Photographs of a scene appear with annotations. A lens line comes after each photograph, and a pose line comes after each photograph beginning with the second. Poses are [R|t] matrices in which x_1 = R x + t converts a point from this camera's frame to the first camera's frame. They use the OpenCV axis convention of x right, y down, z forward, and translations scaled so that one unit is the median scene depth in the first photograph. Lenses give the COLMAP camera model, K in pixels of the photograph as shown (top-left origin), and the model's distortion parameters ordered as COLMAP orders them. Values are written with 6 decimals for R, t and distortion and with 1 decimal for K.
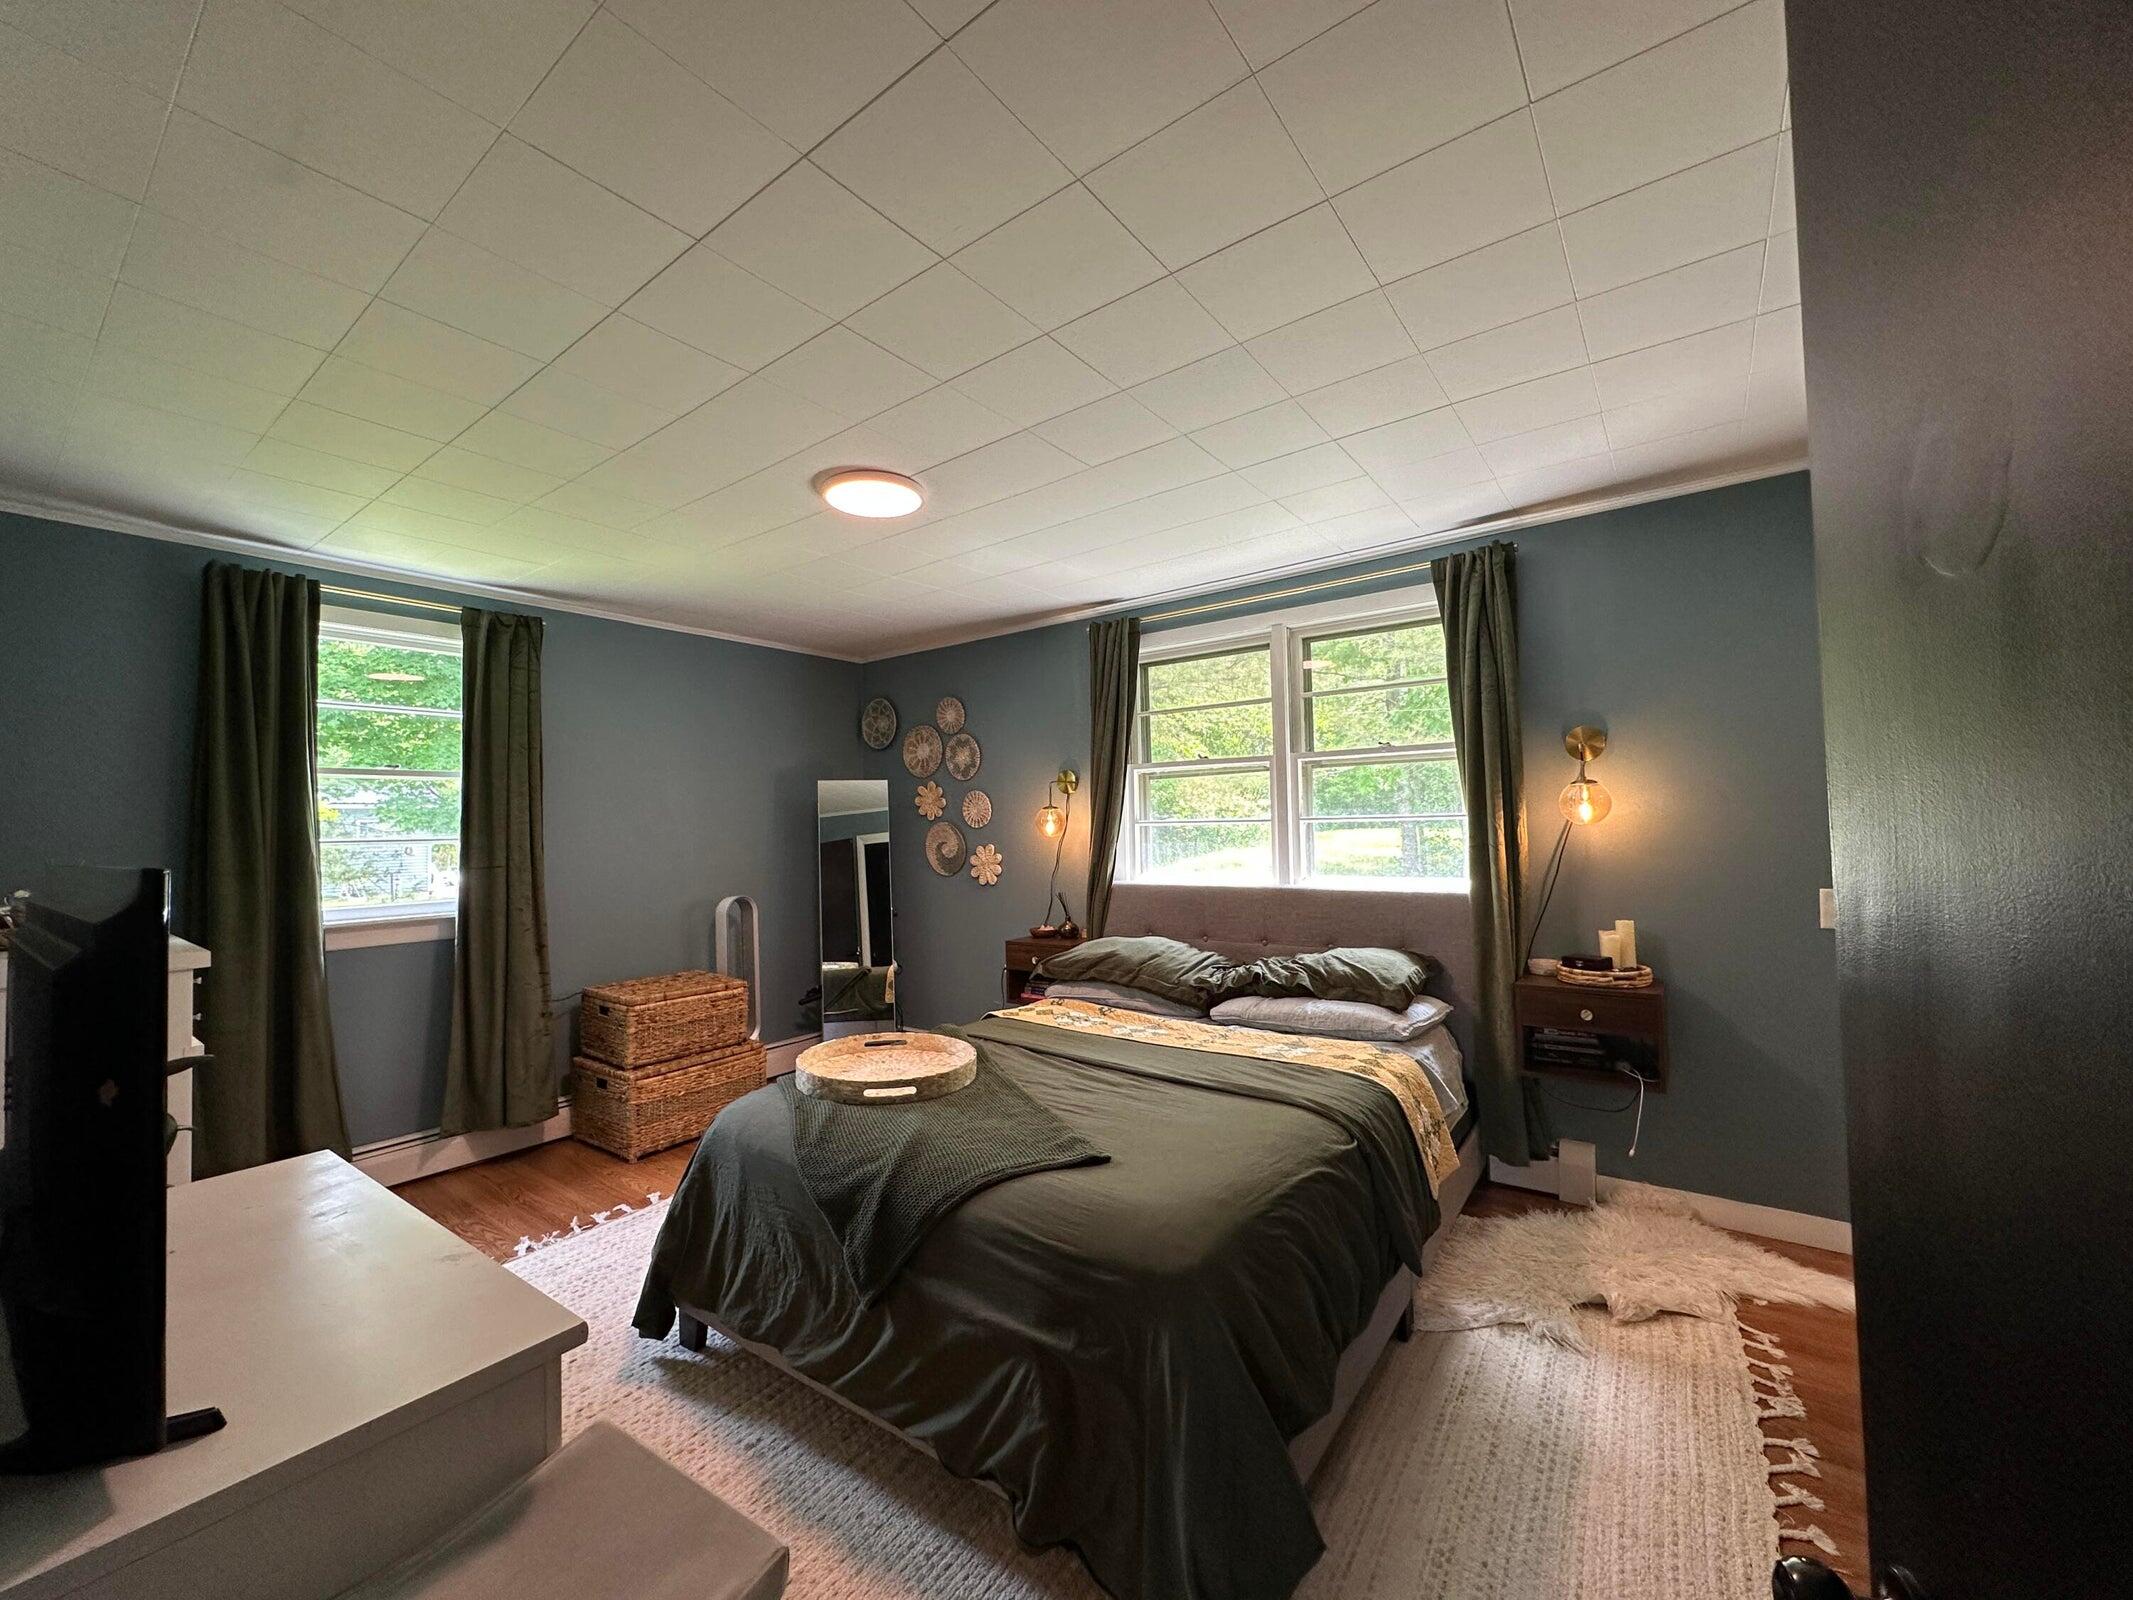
lens RADIAL K [[850.2, 0, 1070.2], [0, 850.2, 796.0], [0, 0, 1]] dist [-0.003806, 0.000128]
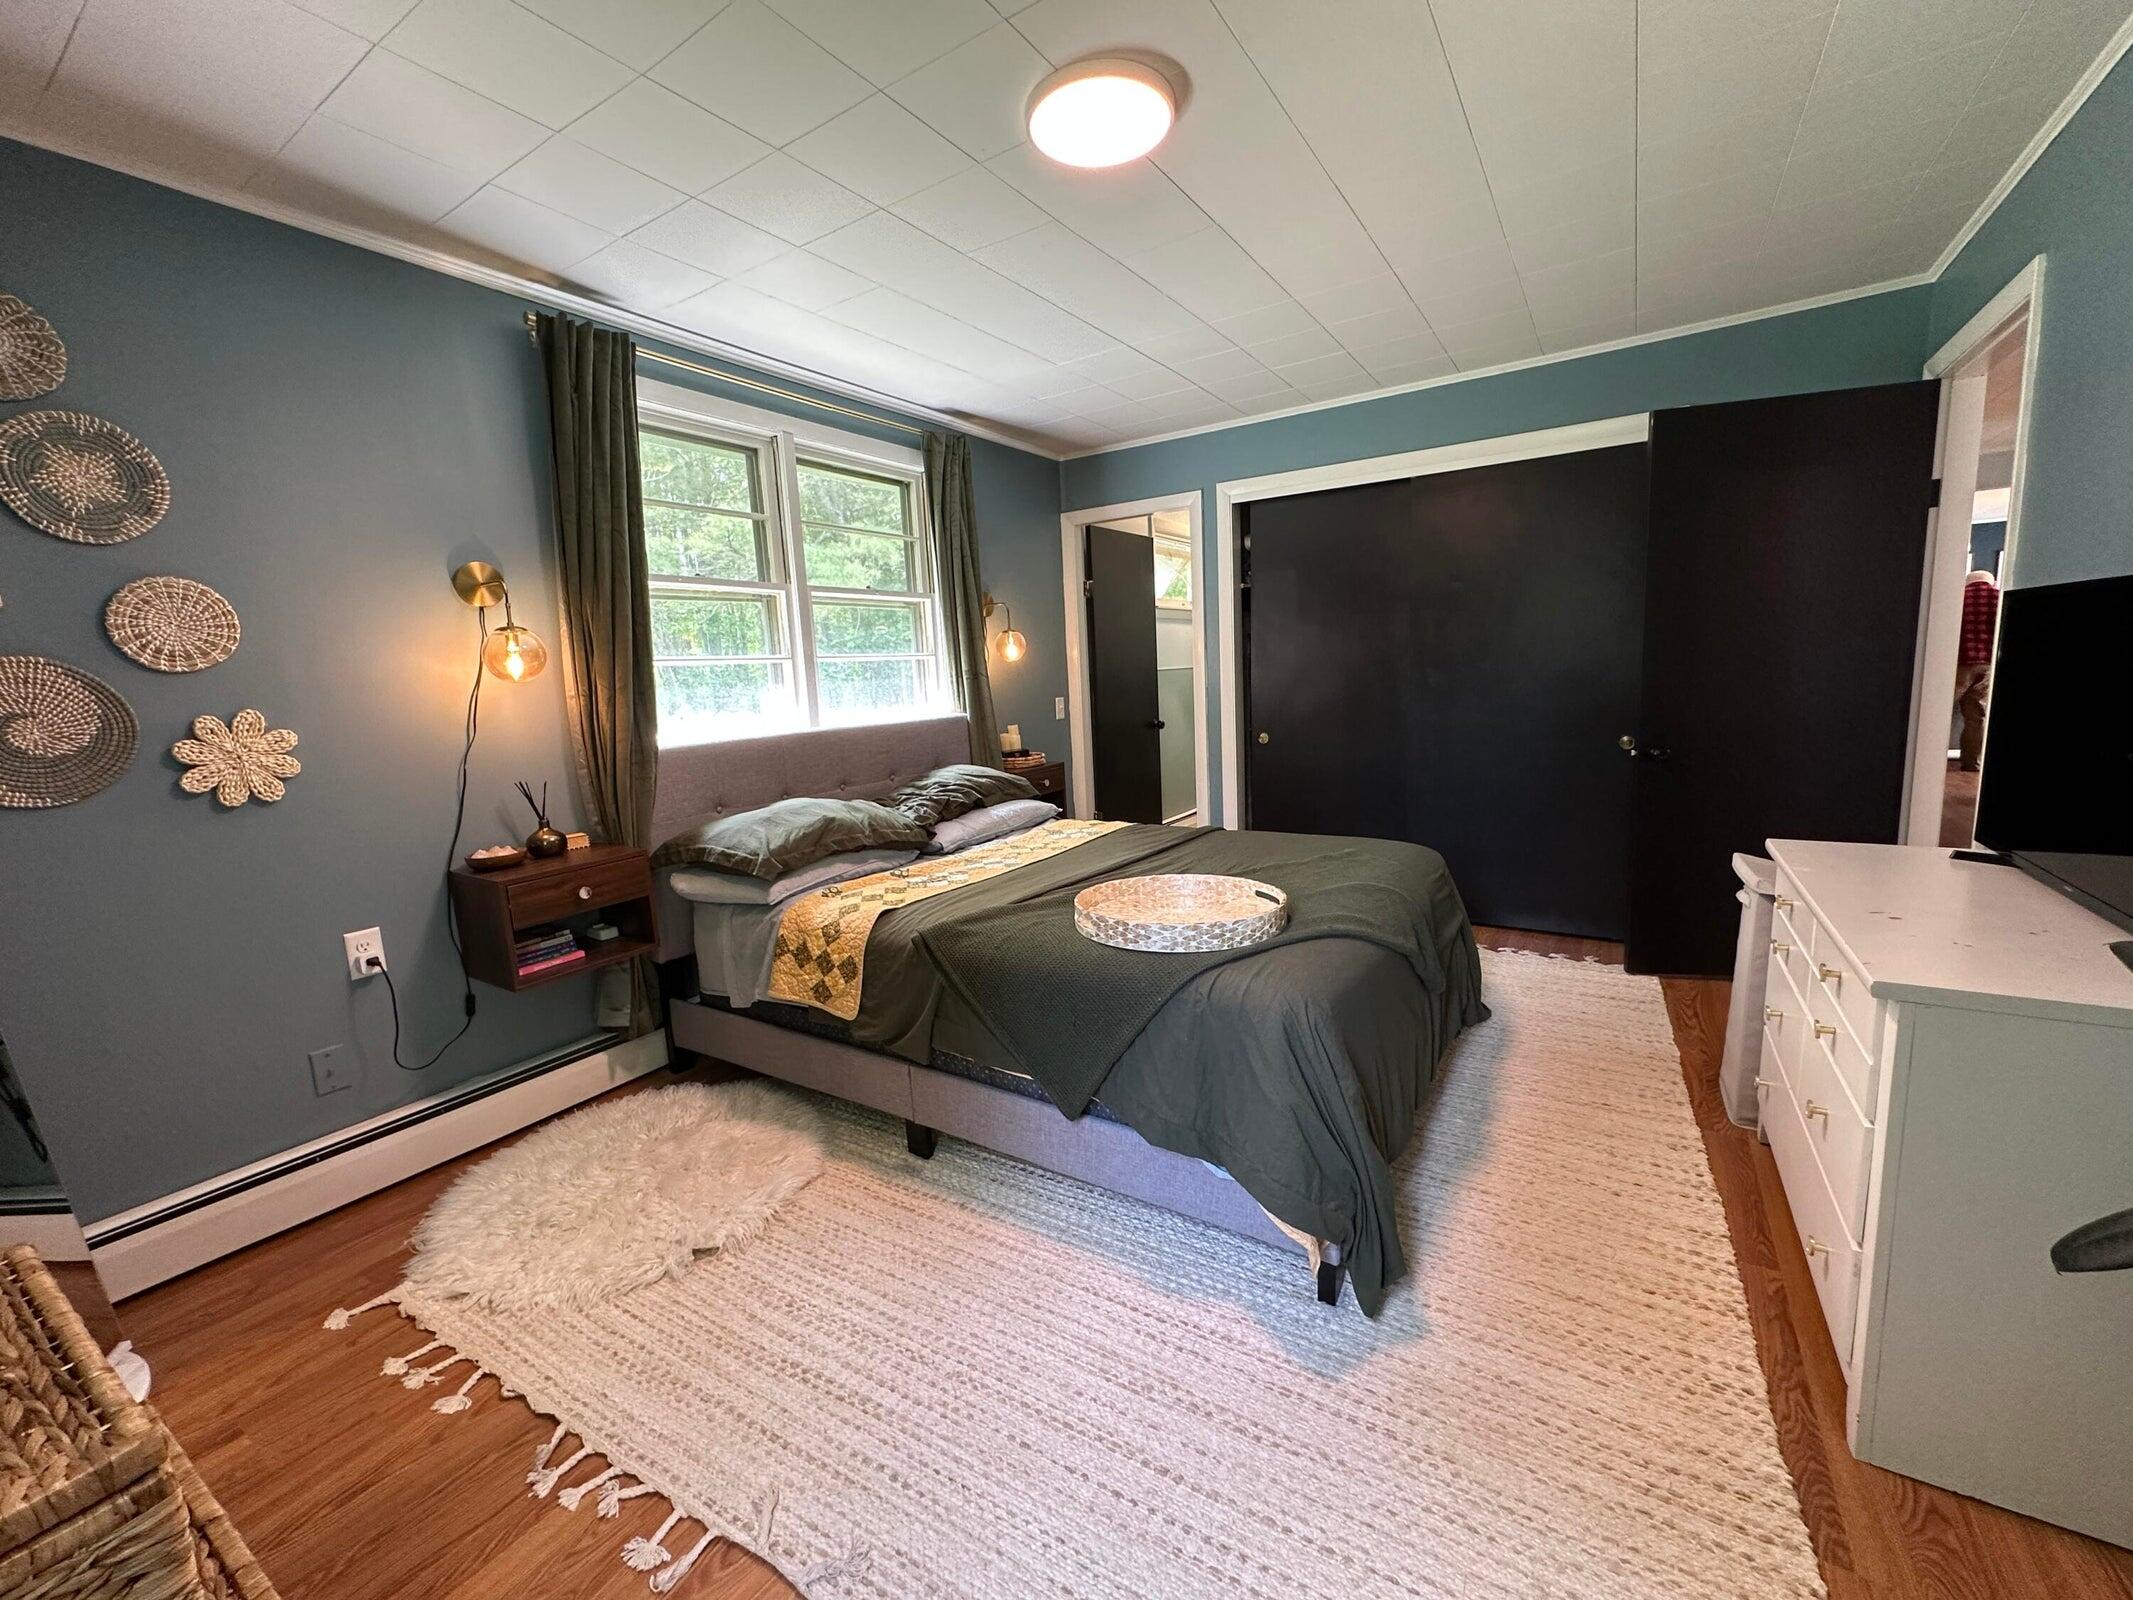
lens RADIAL K [[850.2, 0, 1070.2], [0, 850.2, 802.5], [0, 0, 1]] dist [-0.003806, 0.000128]
pose [[-0.074490, -0.131417, 0.988525, -0.592181], [0.008206, 0.991164, 0.132386, 0.053352], [-0.997188, 0.017974, -0.072753, 0.661745]]
